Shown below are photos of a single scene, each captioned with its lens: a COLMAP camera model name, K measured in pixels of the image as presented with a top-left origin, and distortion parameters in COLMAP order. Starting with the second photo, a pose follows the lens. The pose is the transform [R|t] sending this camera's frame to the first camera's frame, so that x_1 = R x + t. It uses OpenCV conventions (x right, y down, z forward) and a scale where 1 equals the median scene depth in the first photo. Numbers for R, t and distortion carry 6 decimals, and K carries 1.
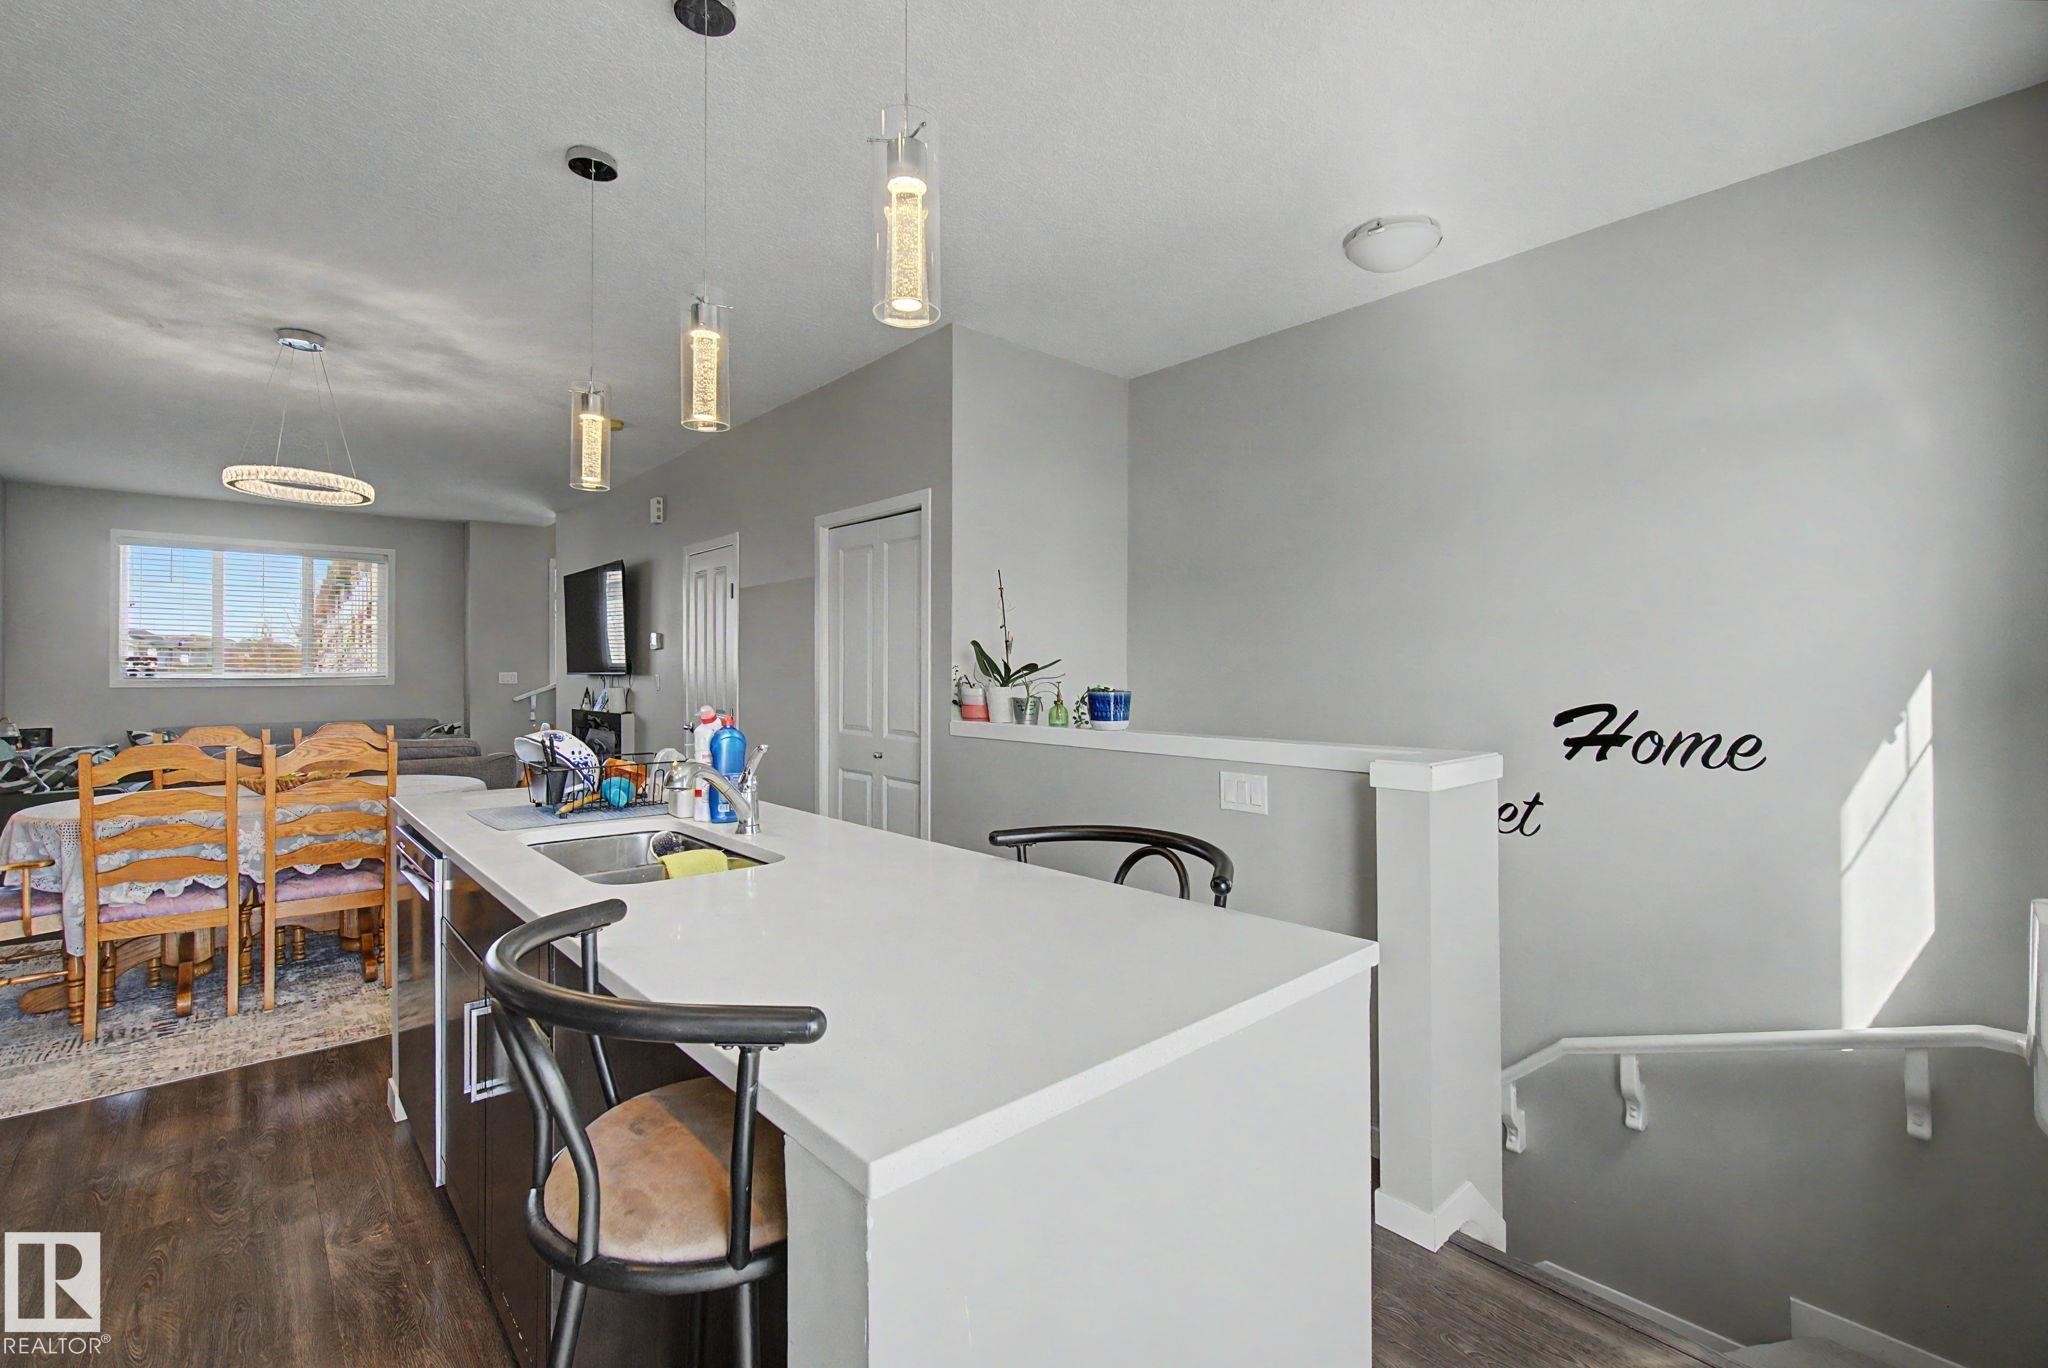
lens RADIAL K [[883.2, 0, 1013.3], [0, 883.2, 657.0], [0, 0, 1]] dist [-0.007630, 0.001733]
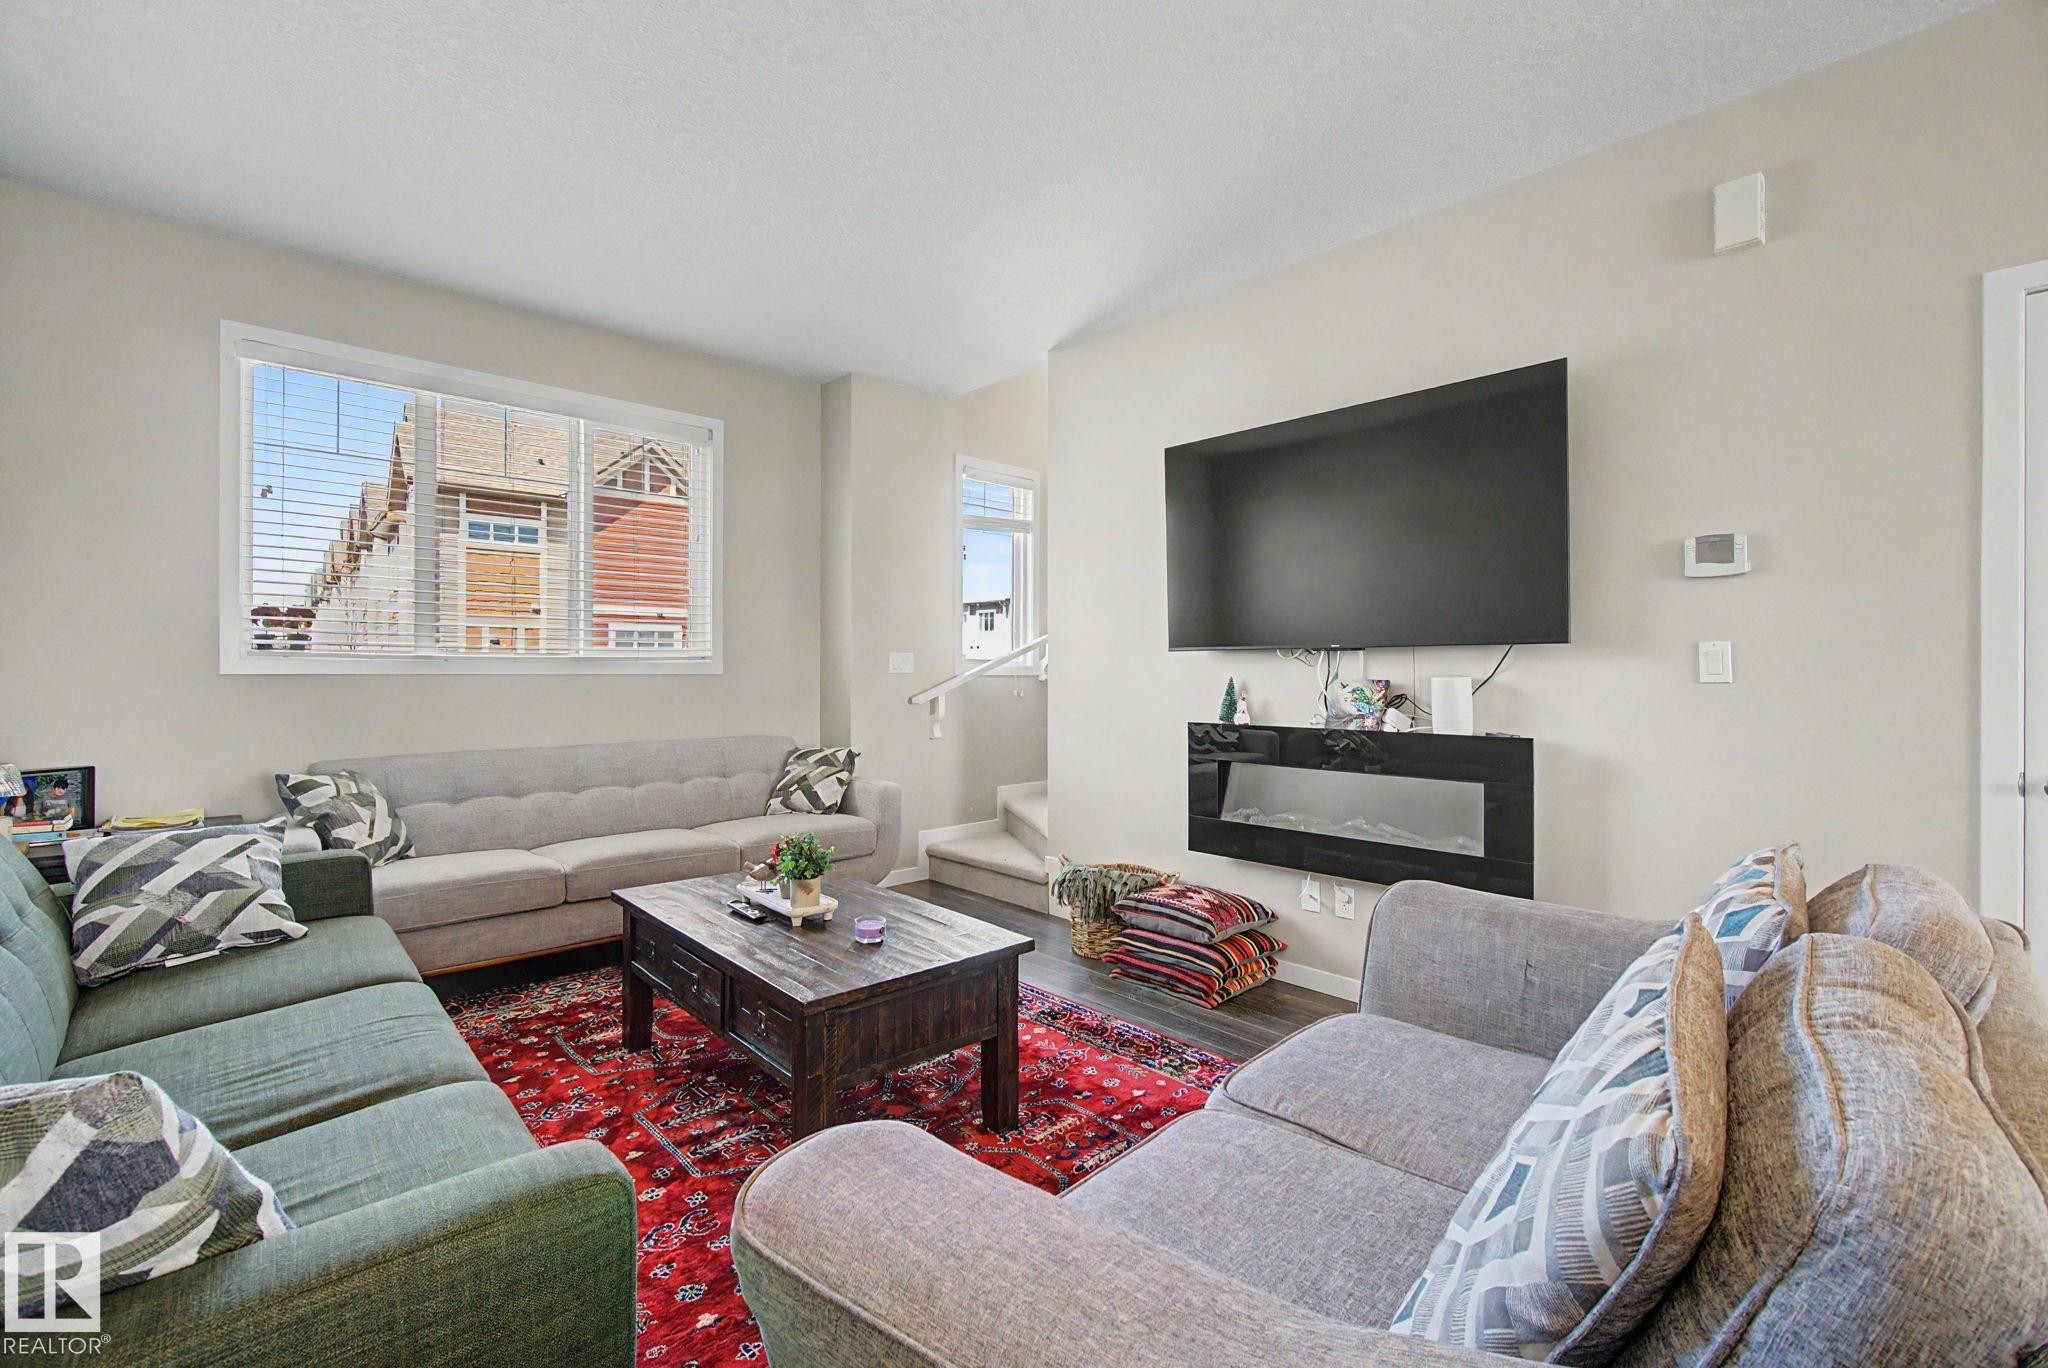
lens RADIAL K [[883.2, 0, 1015.5], [0, 883.2, 672.4], [0, 0, 1]] dist [-0.007630, 0.001733]
pose [[0.999762, 0.004281, 0.021394, -0.734581], [-0.004558, 0.999907, 0.012889, 0.030777], [-0.021337, -0.012983, 0.999688, 0.631008]]
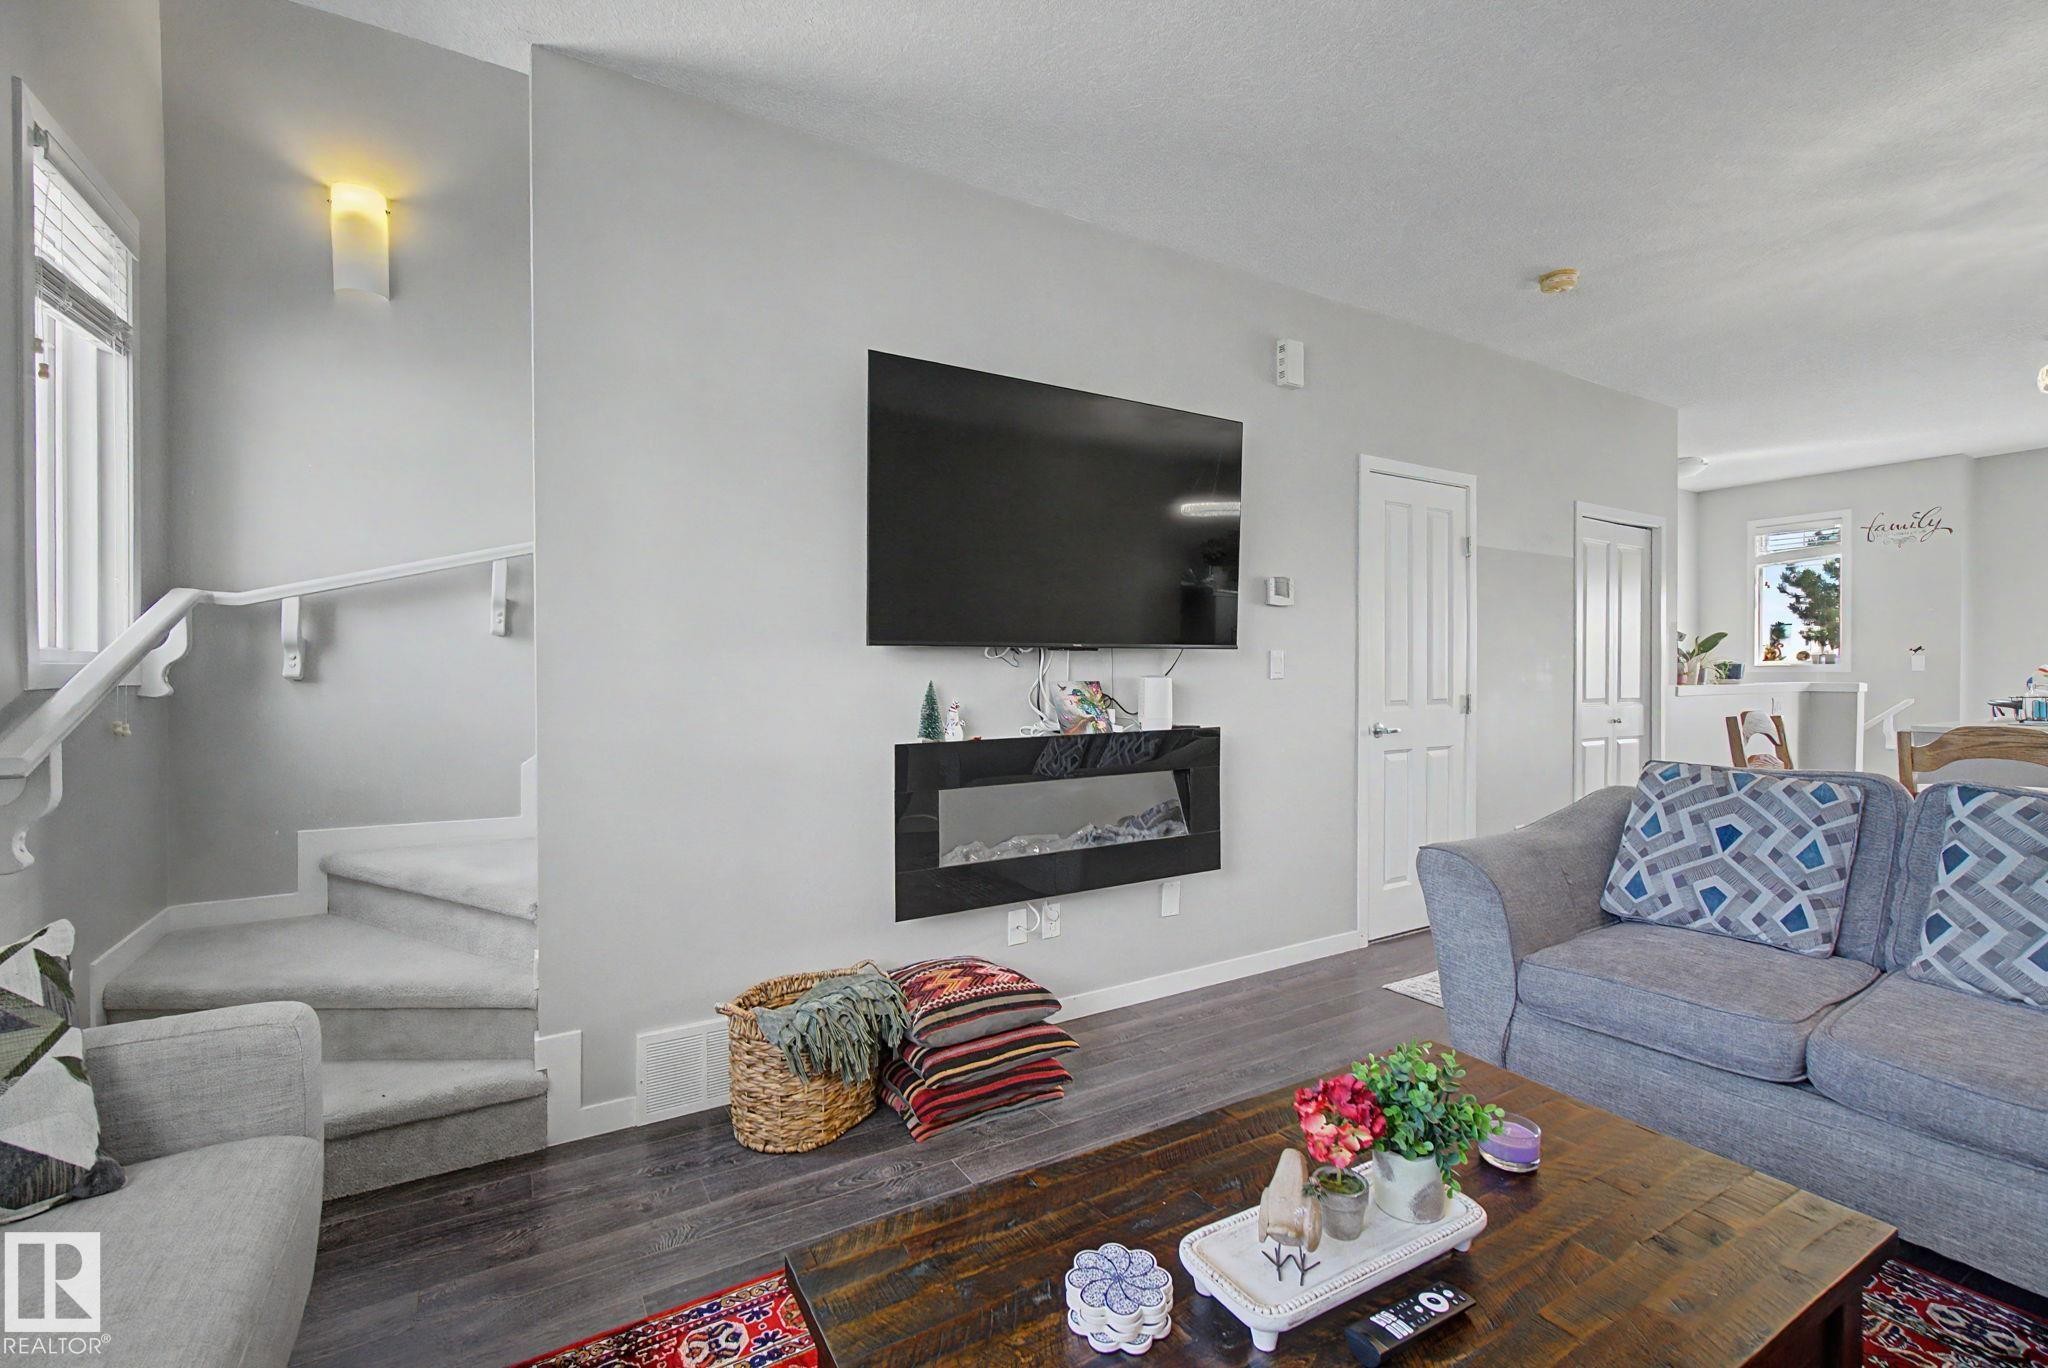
lens RADIAL K [[883.2, 0, 1022.7], [0, 883.2, 673.9], [0, 0, 1]] dist [-0.007630, 0.001733]
pose [[0.189425, -0.004727, 0.981884, -1.016158], [-0.008397, 0.999944, 0.006434, 0.033547], [-0.981859, -0.009463, 0.189375, 1.083236]]
